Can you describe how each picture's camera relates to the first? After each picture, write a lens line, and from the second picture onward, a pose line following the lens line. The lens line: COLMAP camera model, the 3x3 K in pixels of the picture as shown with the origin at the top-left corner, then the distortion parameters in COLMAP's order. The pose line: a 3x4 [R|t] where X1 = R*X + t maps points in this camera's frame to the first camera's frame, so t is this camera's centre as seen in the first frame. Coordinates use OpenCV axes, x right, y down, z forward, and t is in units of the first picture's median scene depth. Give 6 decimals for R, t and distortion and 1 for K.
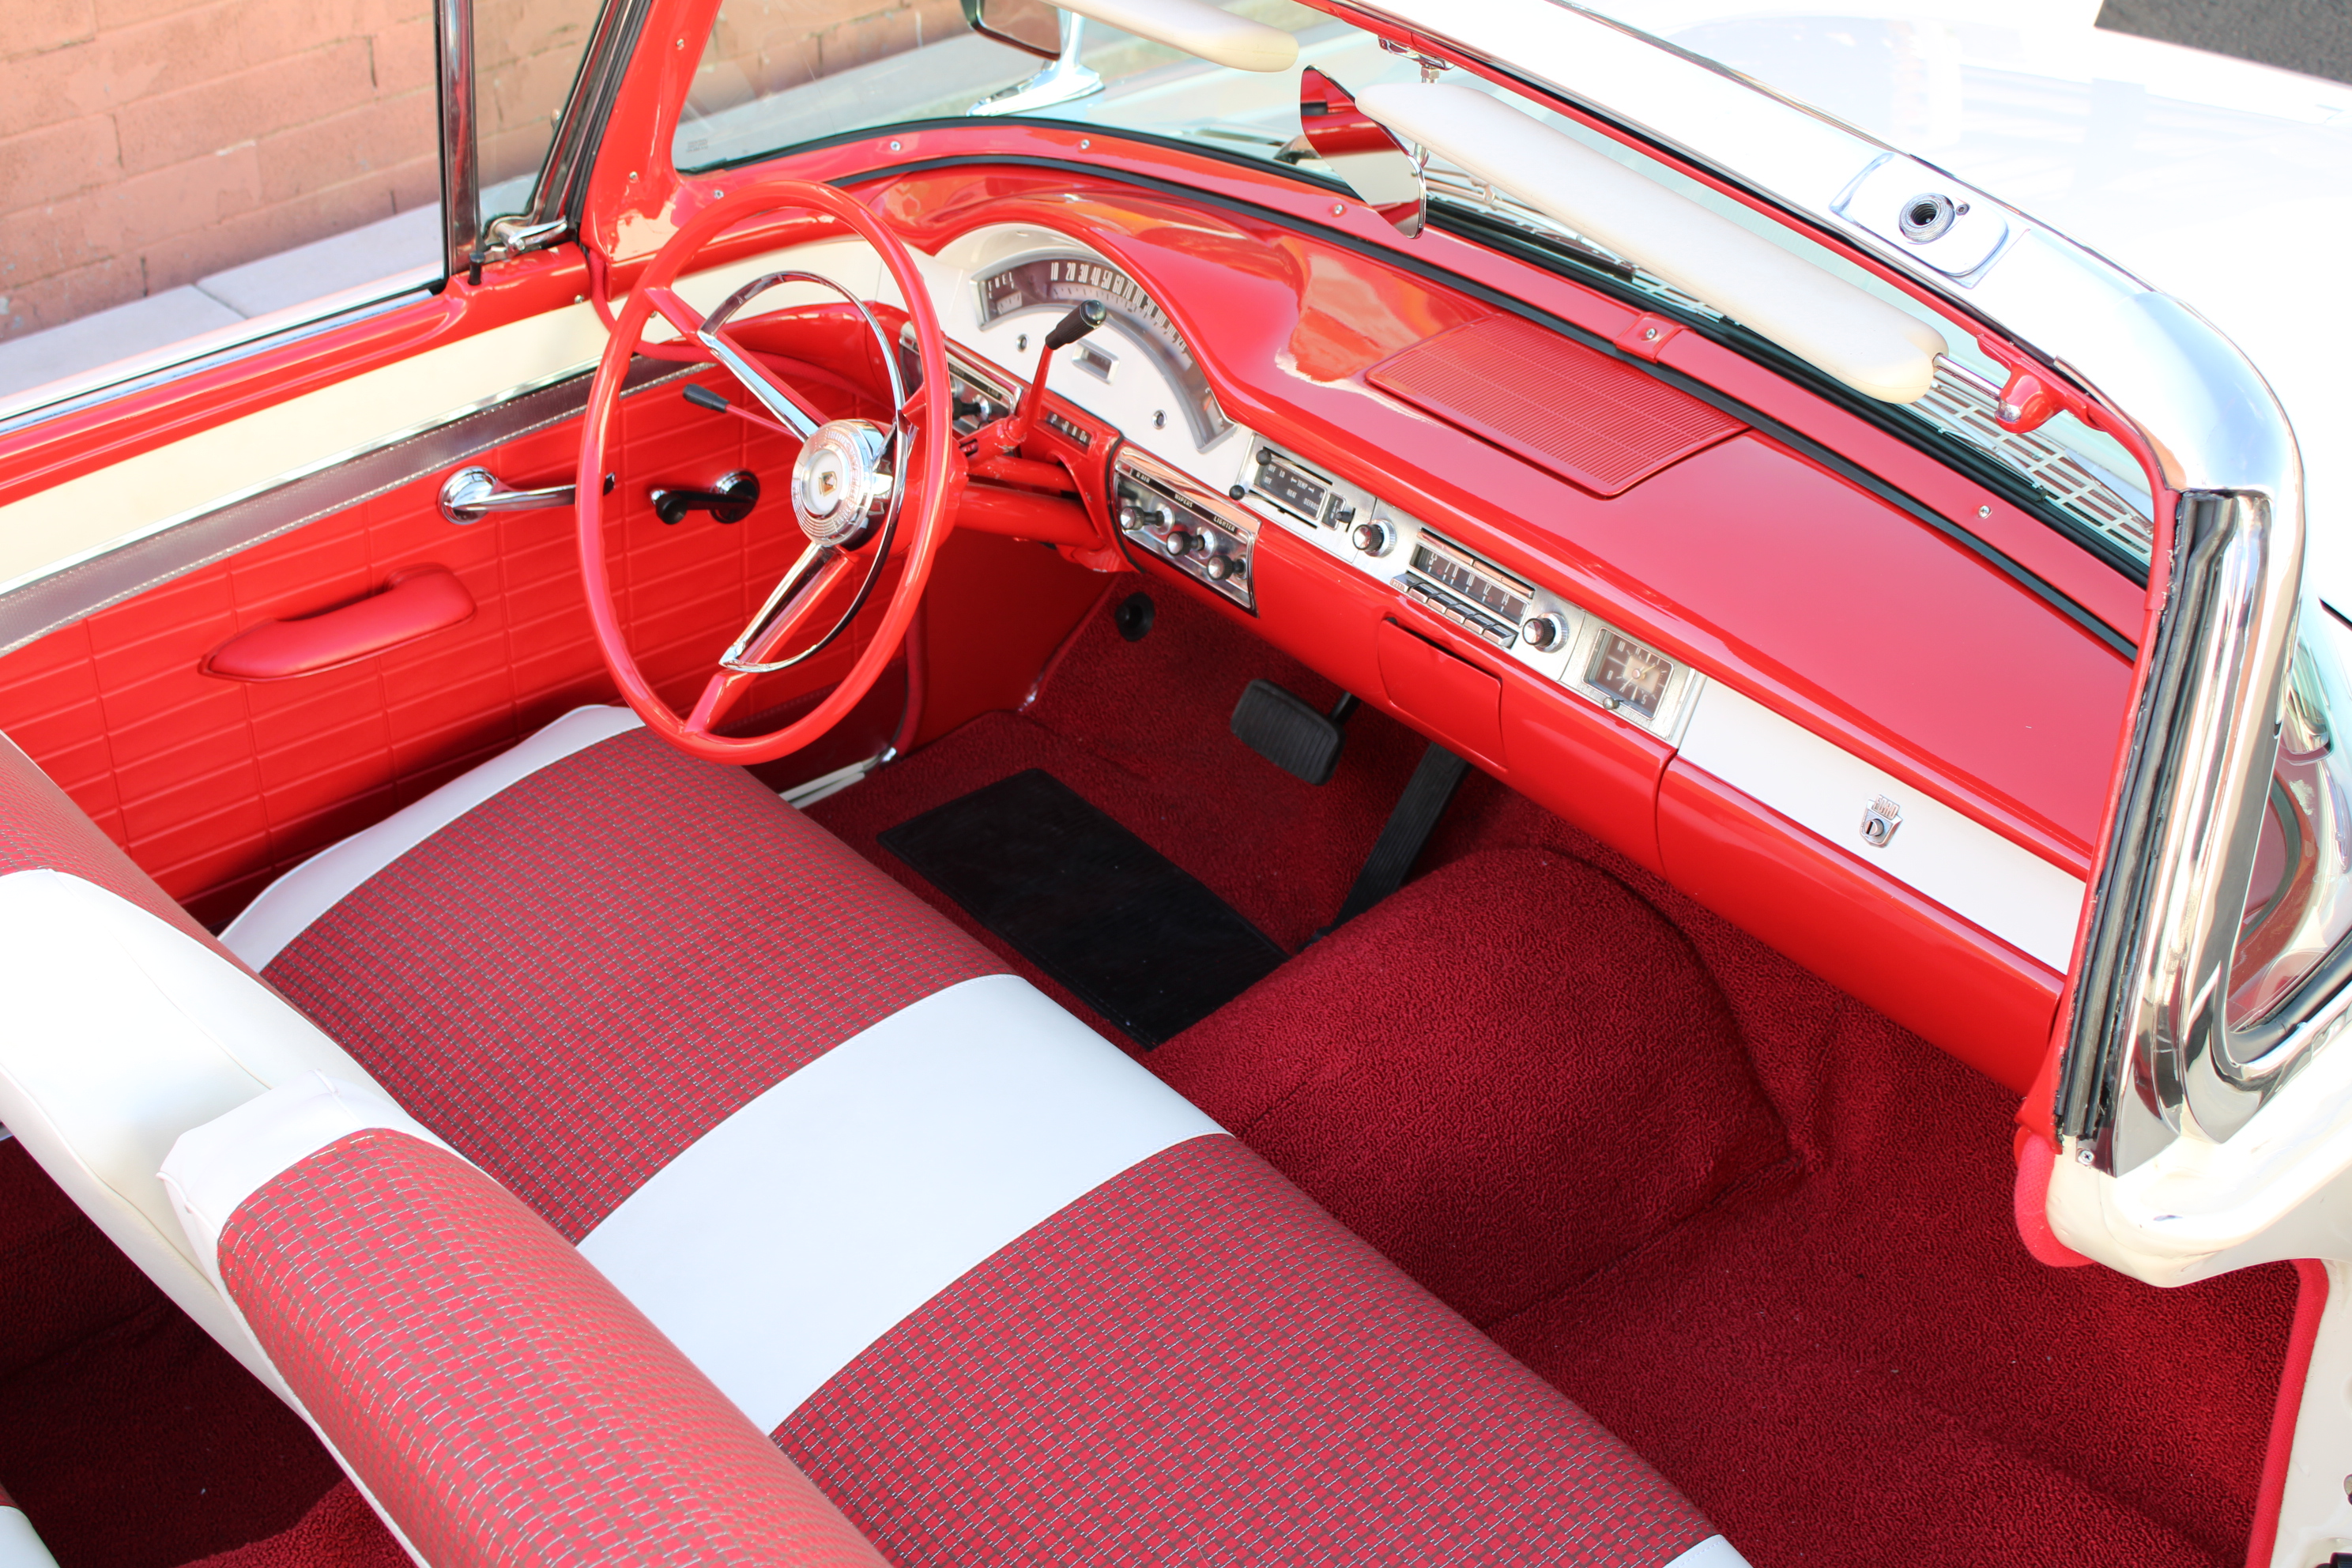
lens RADIAL K [[2943.5, 0, 1165.5], [0, 2943.5, 839.9], [0, 0, 1]] dist [-0.093010, 0.107503]
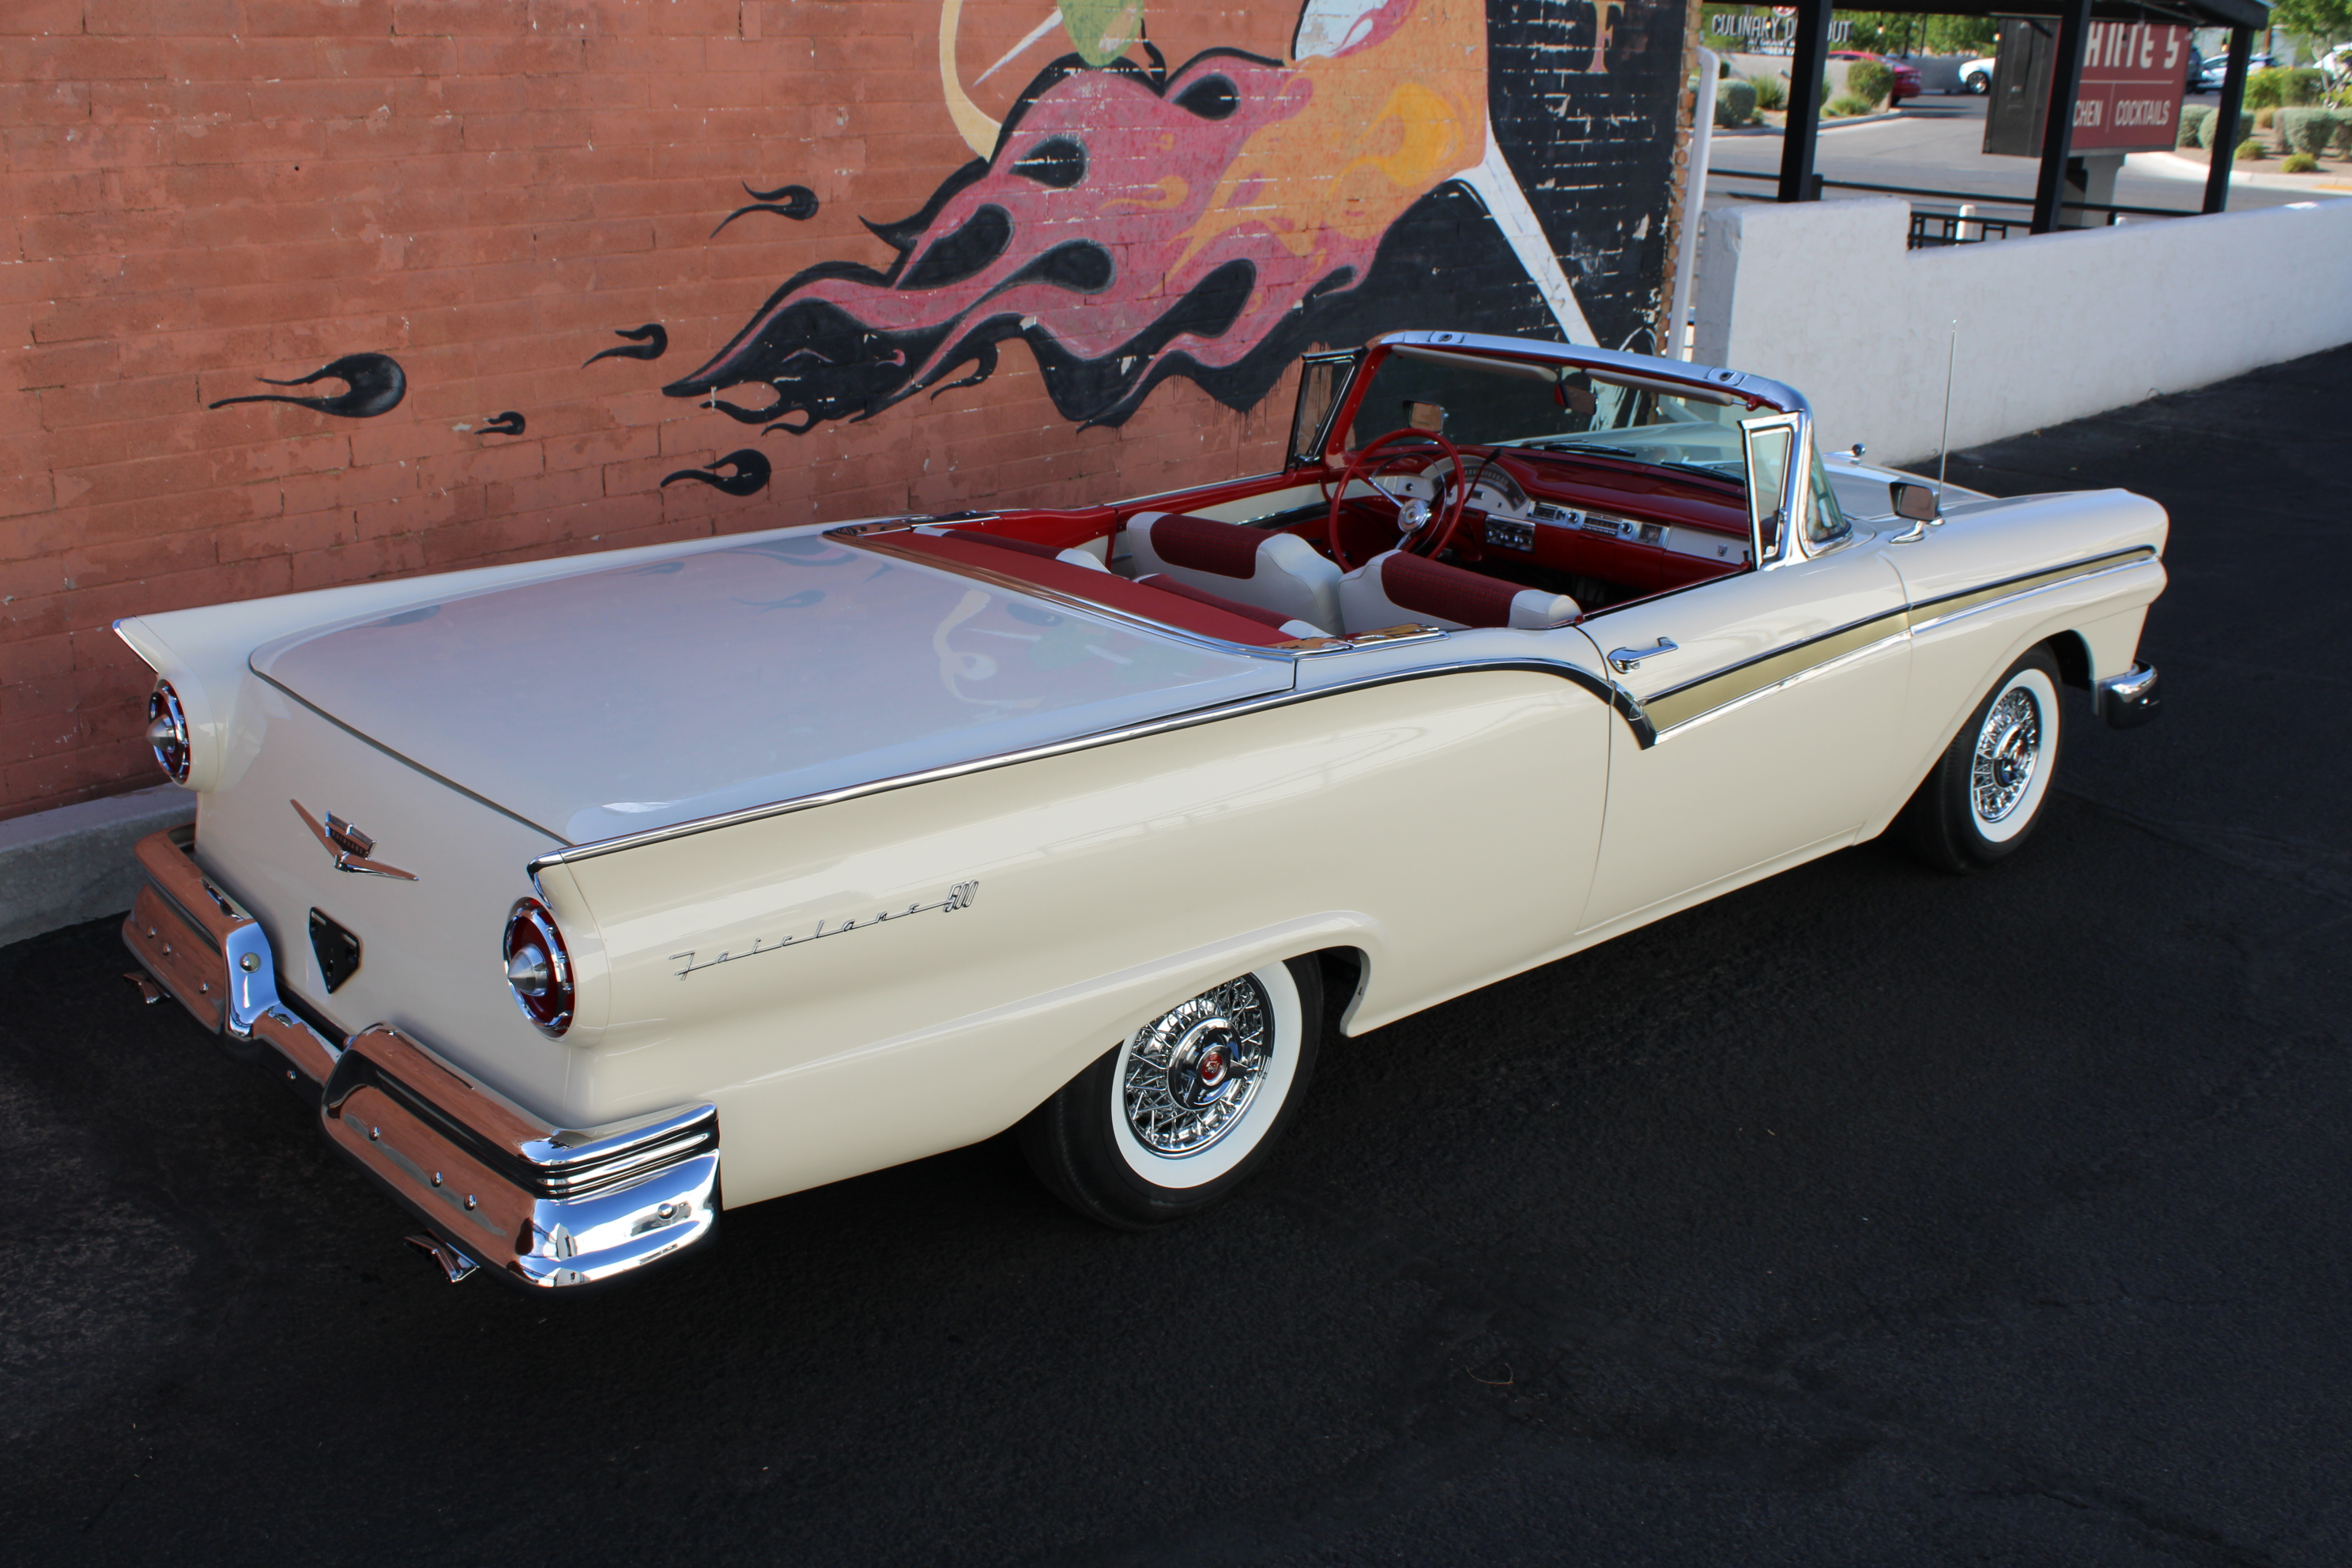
lens RADIAL K [[2278.8, 0, 1169.3], [0, 2278.8, 807.2], [0, 0, 1]] dist [-0.148422, 0.160363]
pose [[0.998373, -0.005742, 0.056739, -0.554175], [0.020749, 0.963302, -0.267617, 0.922766], [-0.053120, 0.268359, 0.961853, -1.477613]]
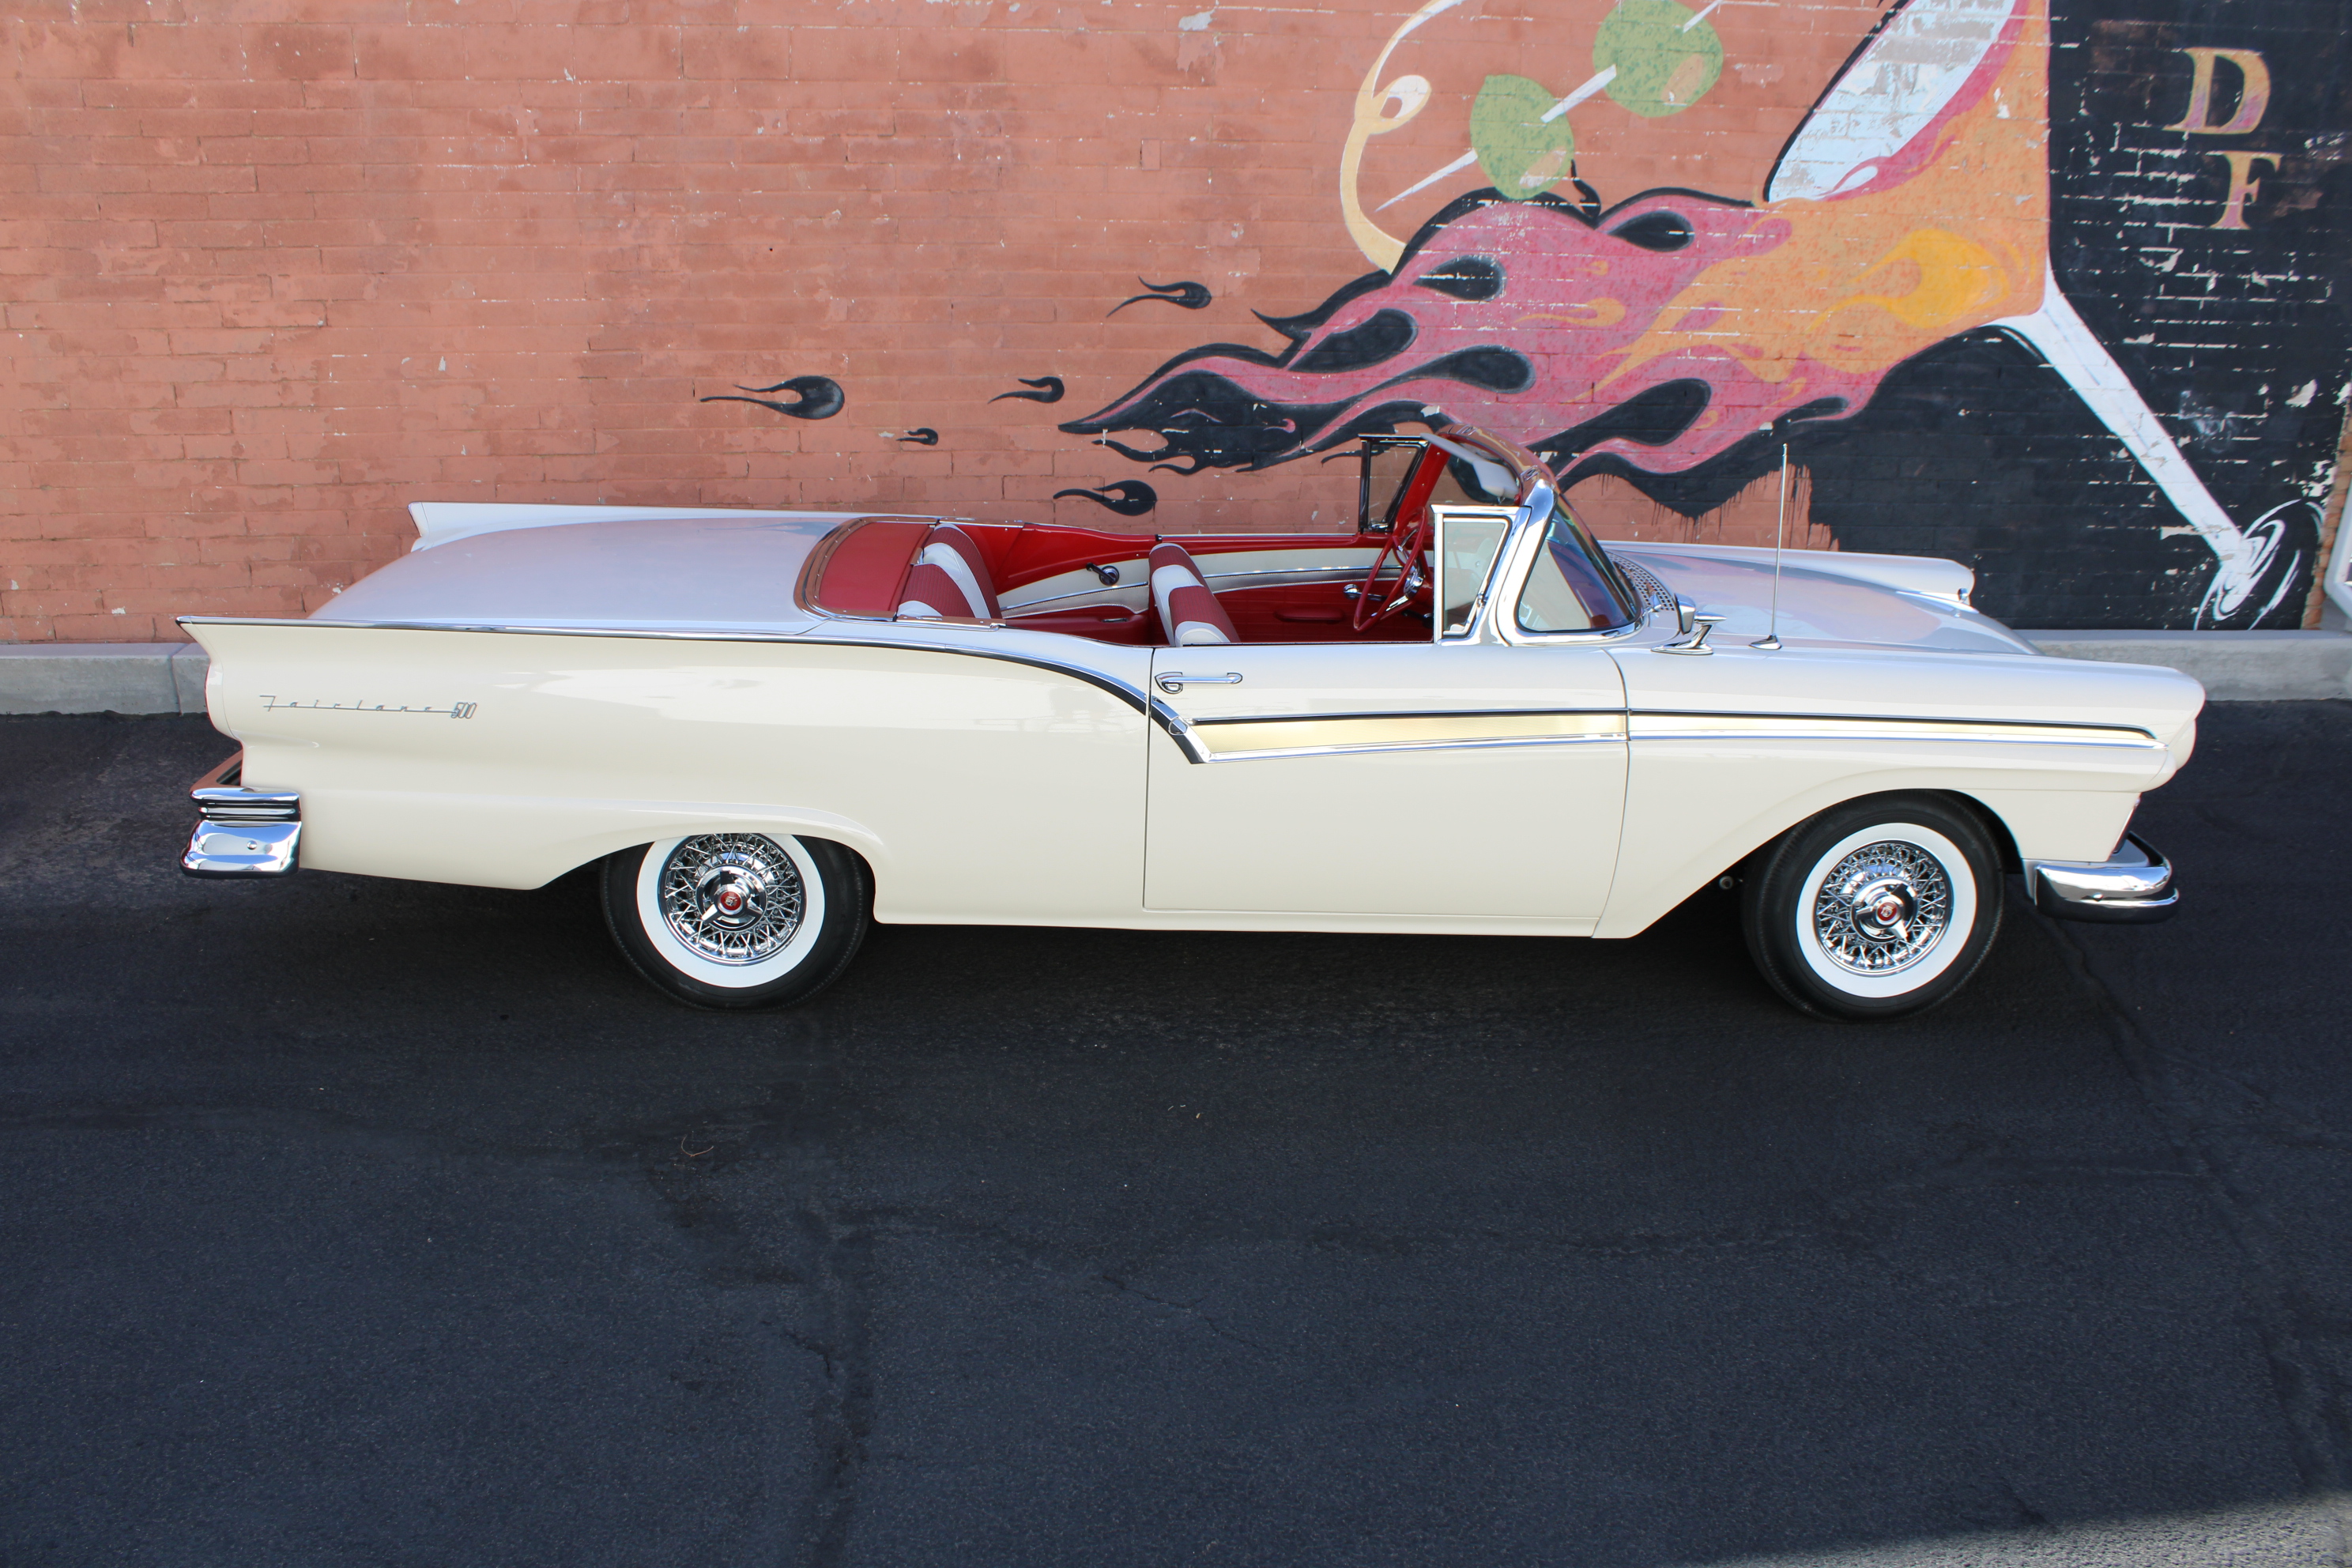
lens RADIAL K [[1970.6, 0, 1164.2], [0, 1970.6, 784.7], [0, 0, 1]] dist [-0.165787, 0.153299]
pose [[0.790132, 0.194682, -0.581197, 1.218276], [-0.359521, 0.915174, -0.182213, 0.728071], [0.496423, 0.352925, 0.793100, -1.164891]]
